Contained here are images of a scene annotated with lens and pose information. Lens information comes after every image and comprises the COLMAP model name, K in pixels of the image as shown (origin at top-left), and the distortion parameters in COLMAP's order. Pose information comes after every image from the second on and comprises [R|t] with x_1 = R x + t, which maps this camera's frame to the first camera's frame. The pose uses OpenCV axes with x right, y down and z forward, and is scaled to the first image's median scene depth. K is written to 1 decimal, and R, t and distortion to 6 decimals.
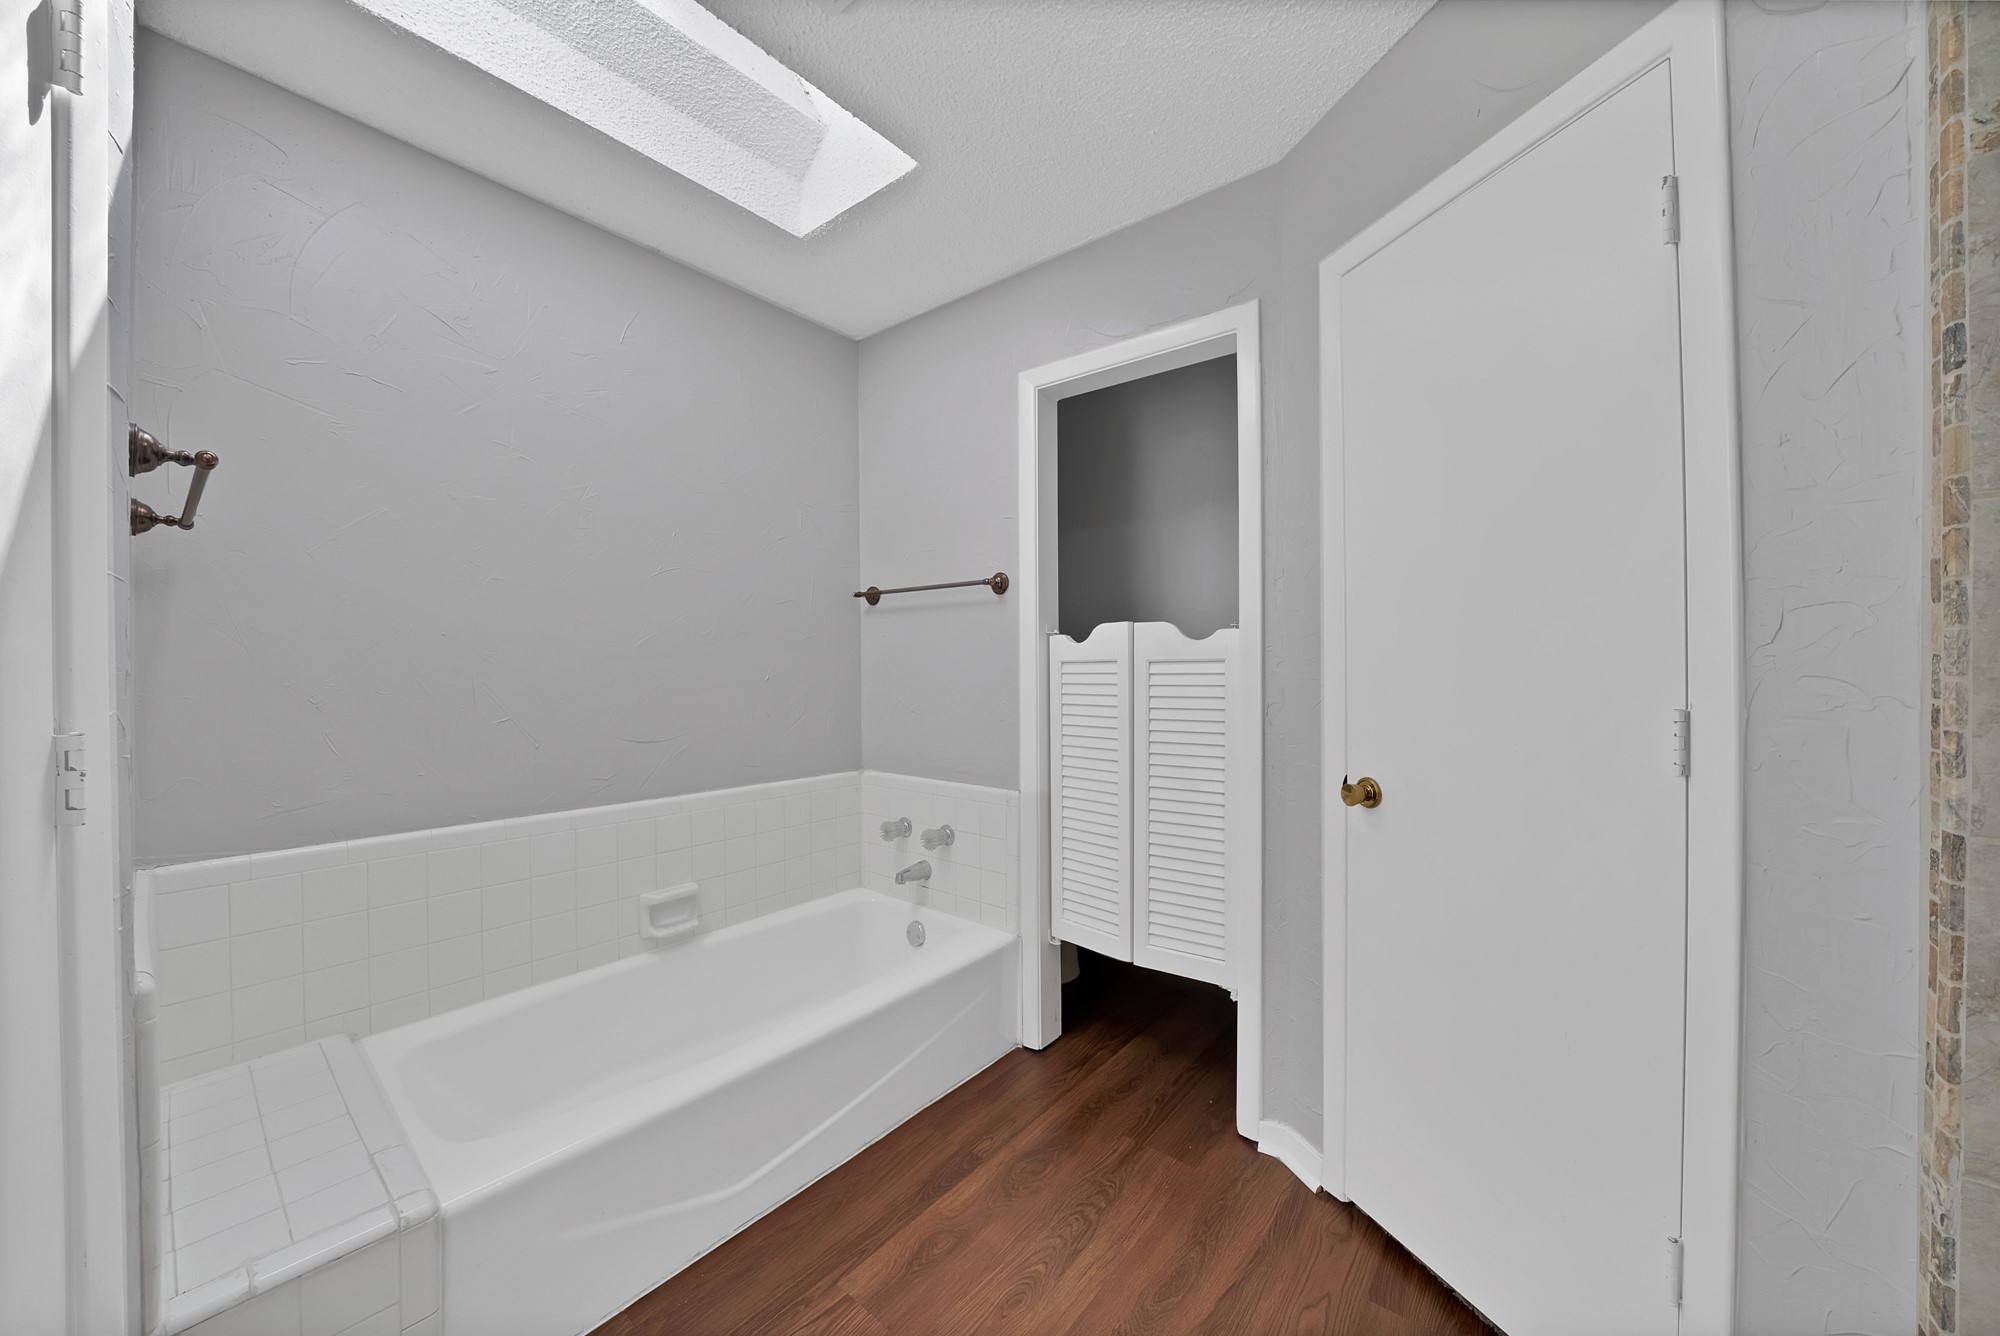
lens RADIAL K [[711.0, 0, 1015.6], [0, 711.0, 671.6], [0, 0, 1]] dist [-0.020431, 0.000594]
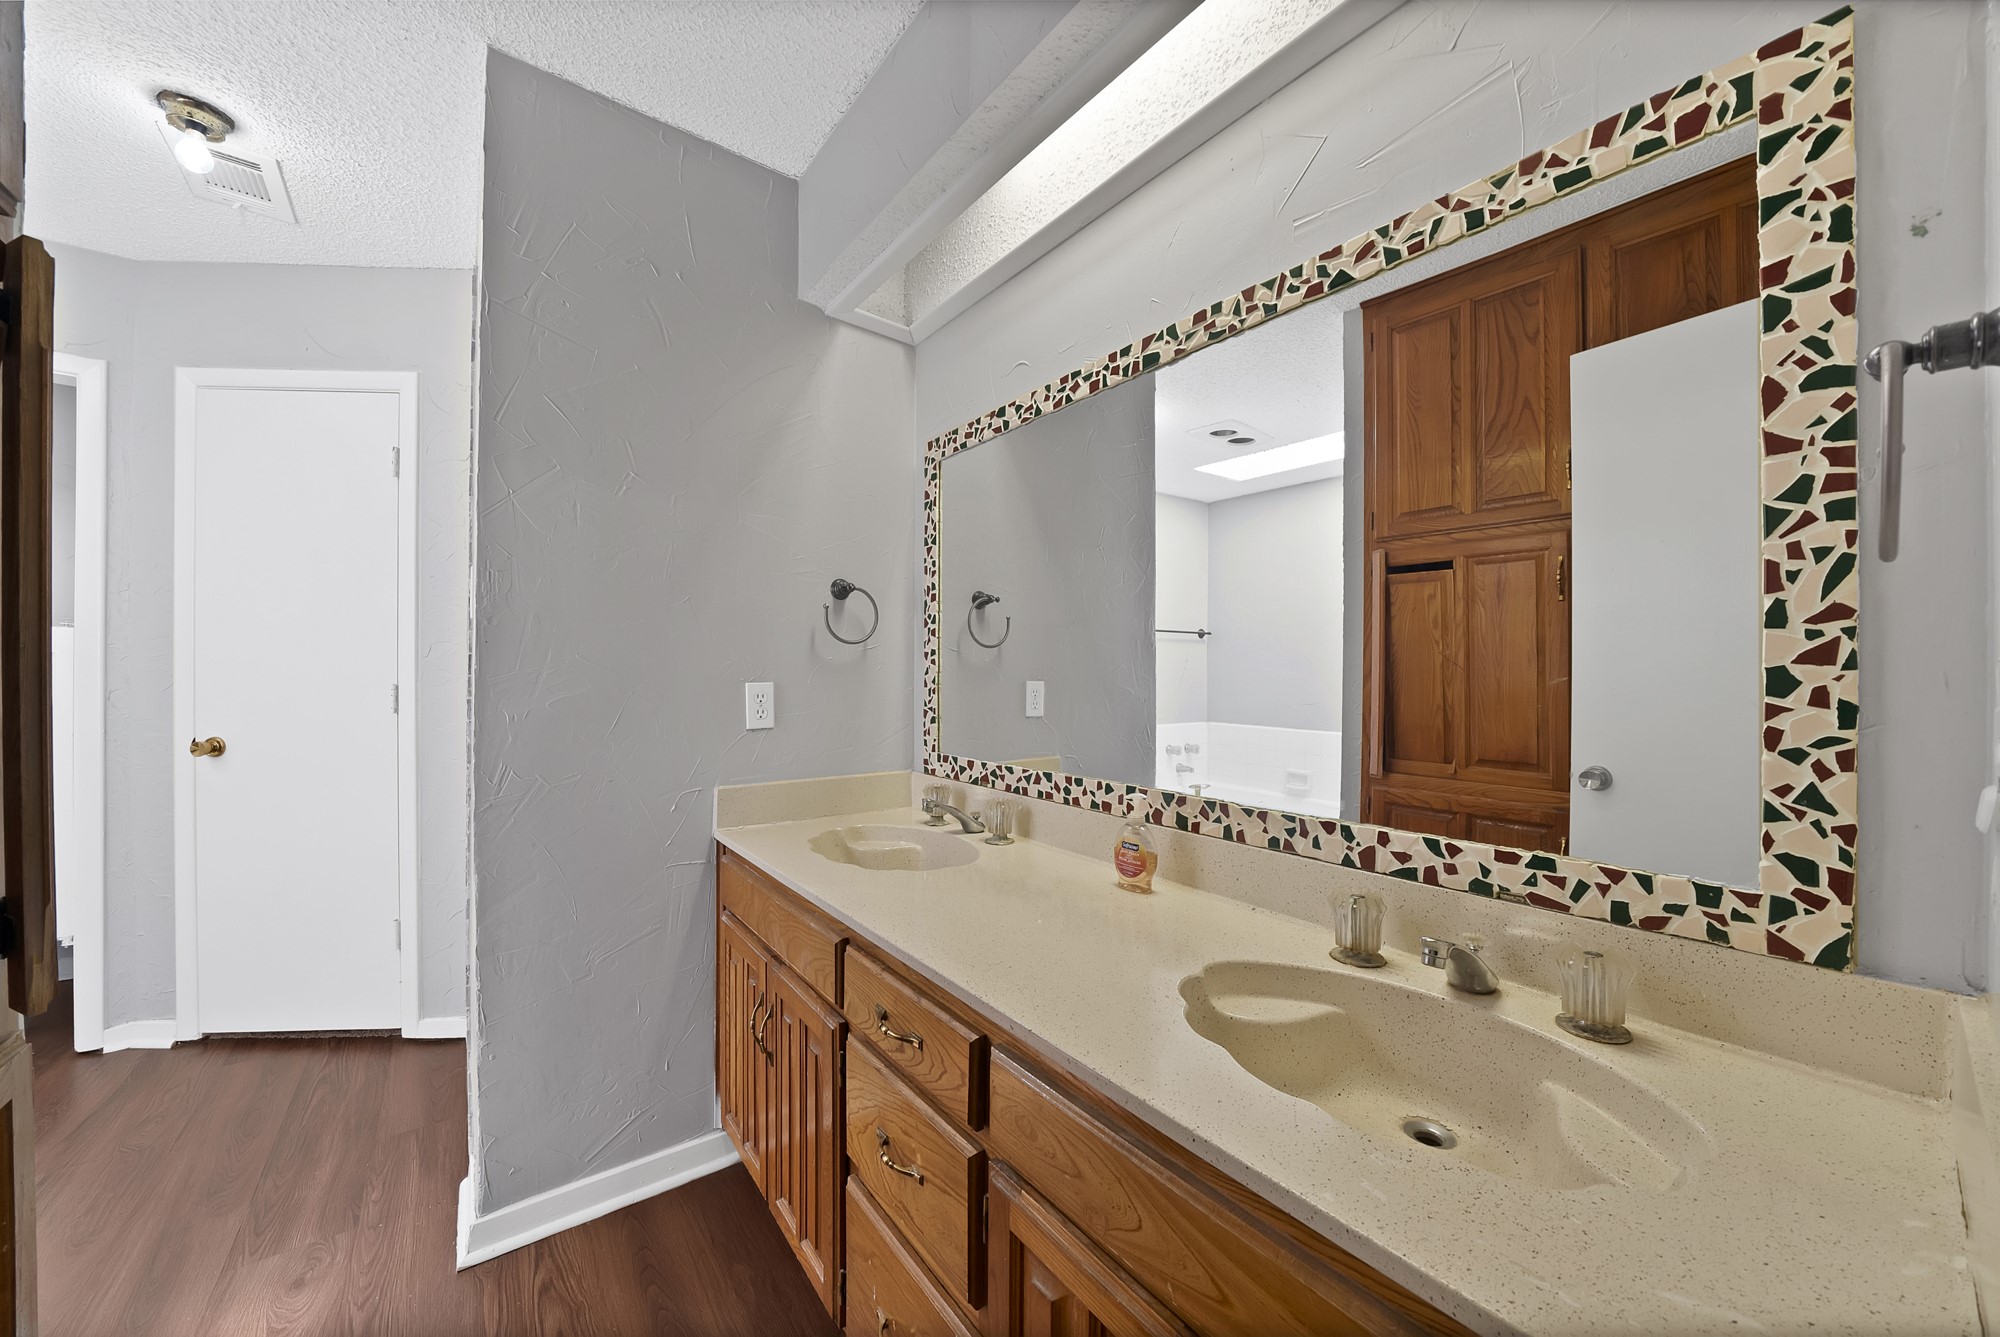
lens RADIAL K [[711.0, 0, 1006.8], [0, 711.0, 670.8], [0, 0, 1]] dist [-0.020431, 0.000594]
pose [[0.257200, 0.003985, 0.966350, -0.486359], [-0.006809, 0.999974, -0.002311, 0.001910], [-0.966334, -0.005985, 0.257220, -0.996683]]
